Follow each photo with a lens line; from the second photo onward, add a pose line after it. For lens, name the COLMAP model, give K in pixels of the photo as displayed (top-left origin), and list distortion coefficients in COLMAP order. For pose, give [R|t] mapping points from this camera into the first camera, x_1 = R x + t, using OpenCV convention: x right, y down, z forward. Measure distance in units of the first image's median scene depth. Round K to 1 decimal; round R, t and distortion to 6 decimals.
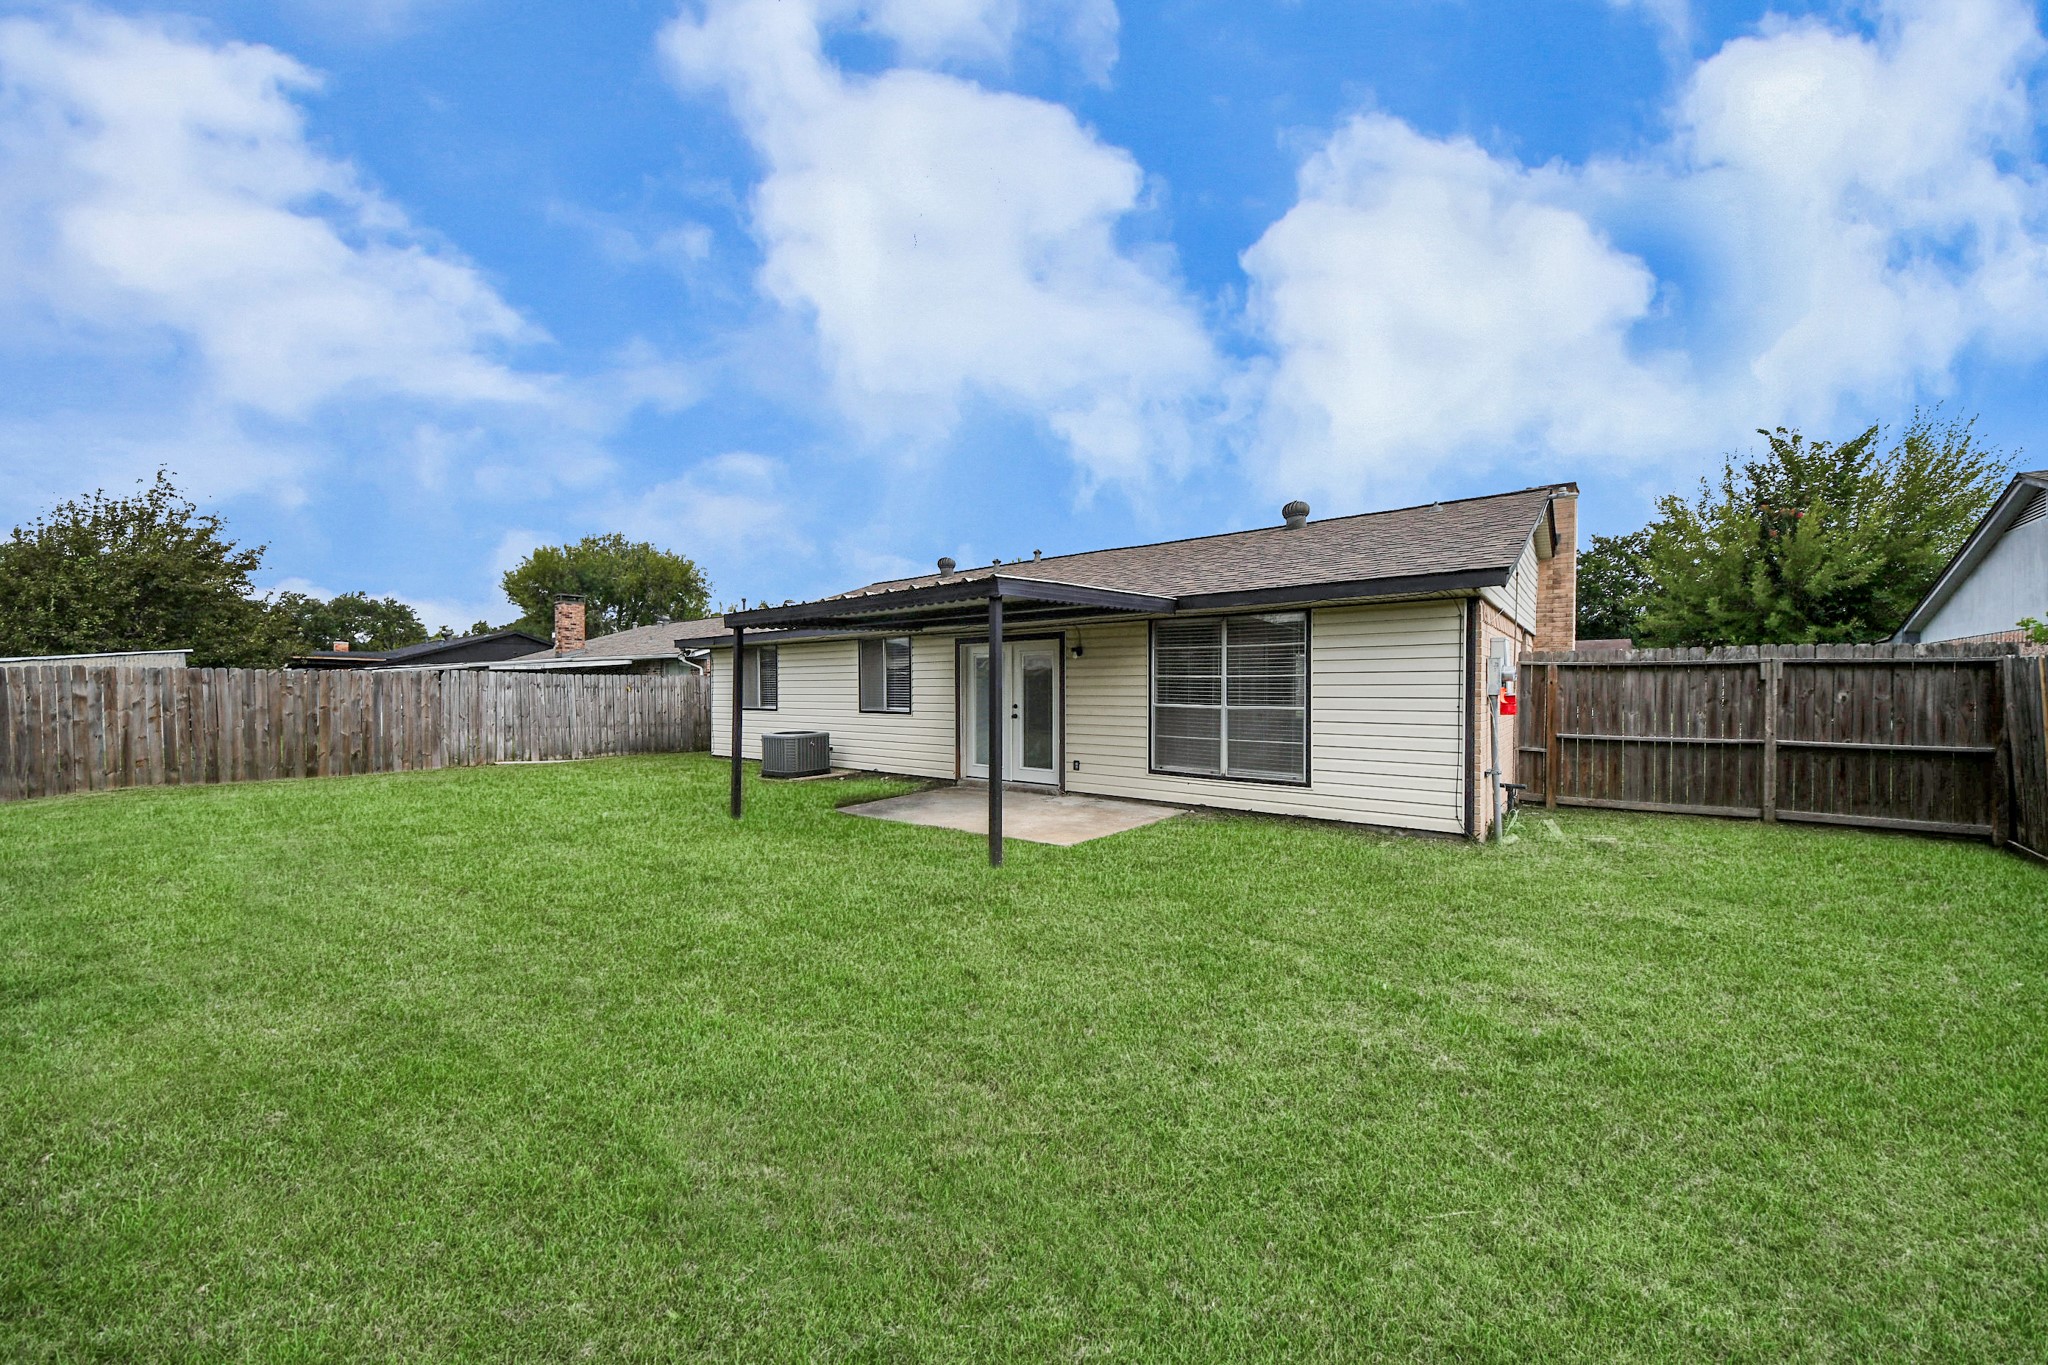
lens RADIAL K [[736.6, 0, 1024.0], [0, 736.6, 682.5], [0, 0, 1]] dist [0.026188, -0.016345]
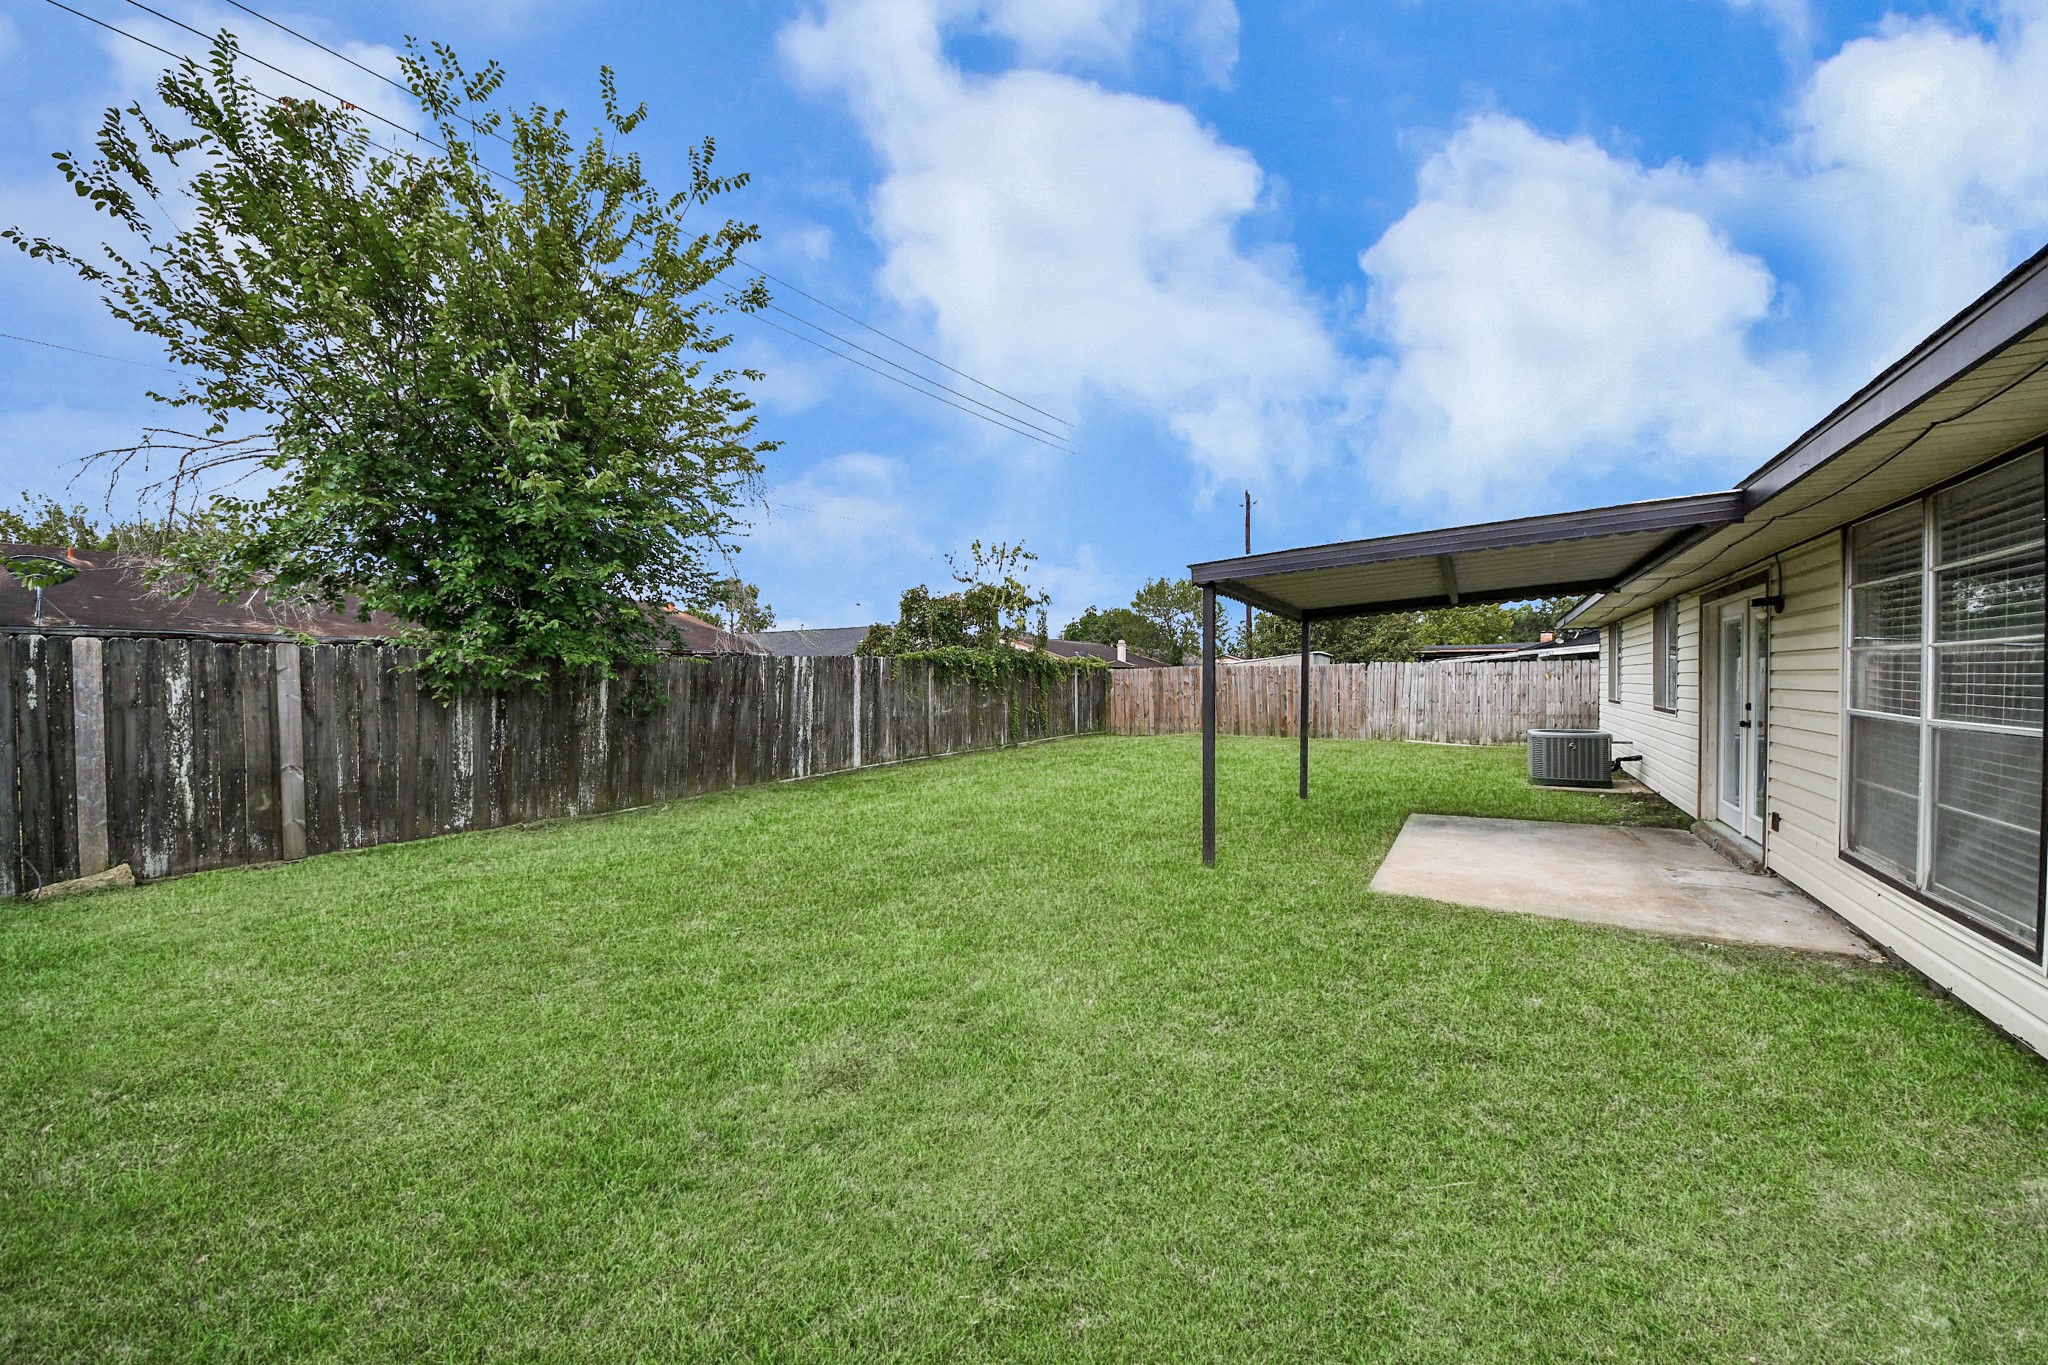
lens RADIAL K [[736.6, 0, 1024.0], [0, 736.6, 682.5], [0, 0, 1]] dist [0.026188, -0.016345]
pose [[0.126907, 0.006217, -0.991895, 0.368110], [0.011665, 0.999902, 0.007760, 0.002046], [0.991846, -0.012556, 0.126822, 0.279961]]
